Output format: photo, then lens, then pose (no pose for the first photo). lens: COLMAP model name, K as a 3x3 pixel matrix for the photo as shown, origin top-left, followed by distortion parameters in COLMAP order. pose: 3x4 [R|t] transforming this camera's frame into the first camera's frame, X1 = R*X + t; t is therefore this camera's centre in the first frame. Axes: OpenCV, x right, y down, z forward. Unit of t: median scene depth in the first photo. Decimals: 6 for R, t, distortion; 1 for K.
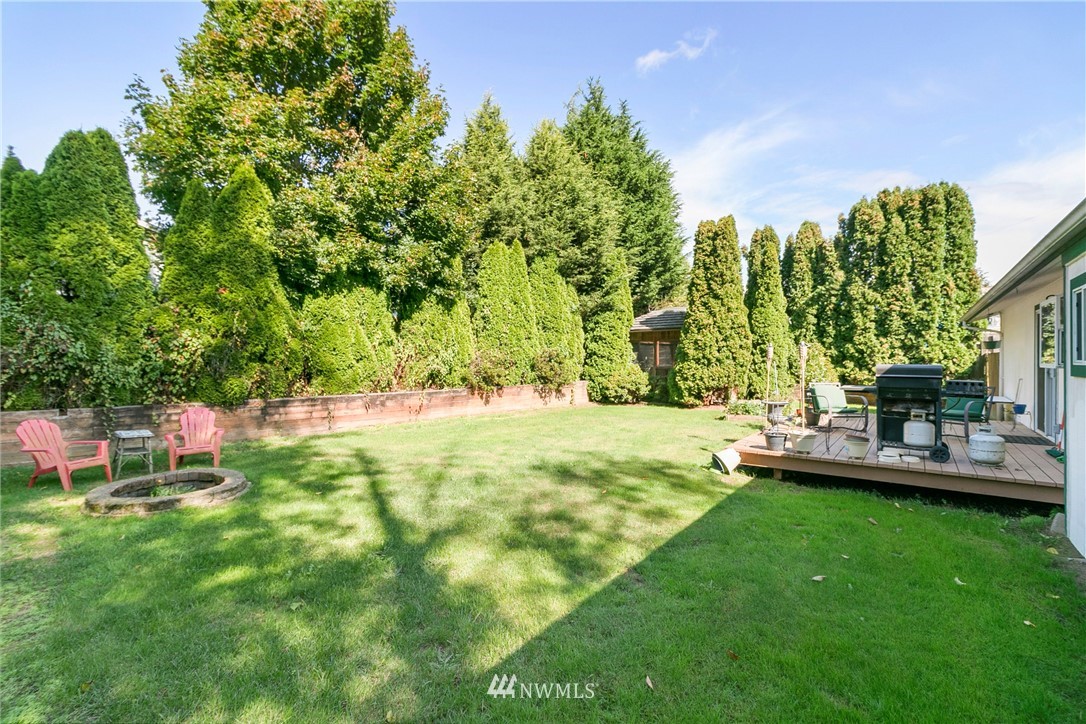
lens RADIAL K [[503.7, 0, 543.7], [0, 503.7, 357.9], [0, 0, 1]] dist [0.002979, 0.000405]
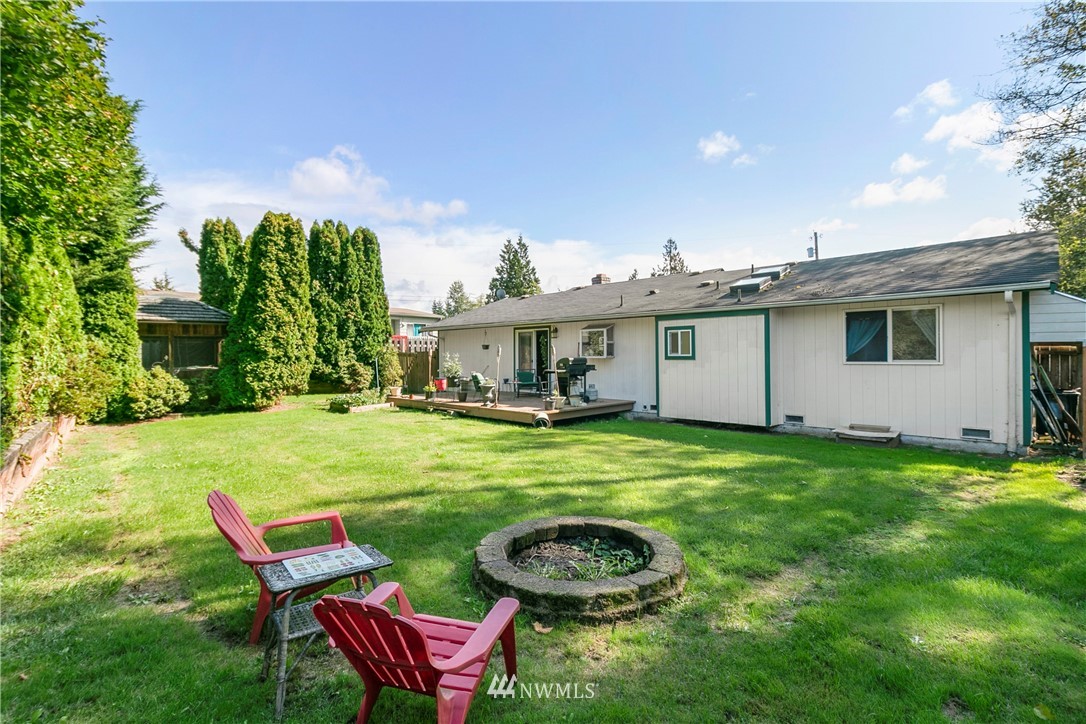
lens RADIAL K [[490.6, 0, 541.3], [0, 490.6, 360.1], [0, 0, 1]] dist [0.000495, 0.000058]
pose [[0.144901, -0.016170, 0.989314, -0.489222], [0.005852, 0.999863, 0.015486, -0.003777], [-0.989429, 0.003545, 0.144976, 0.334342]]
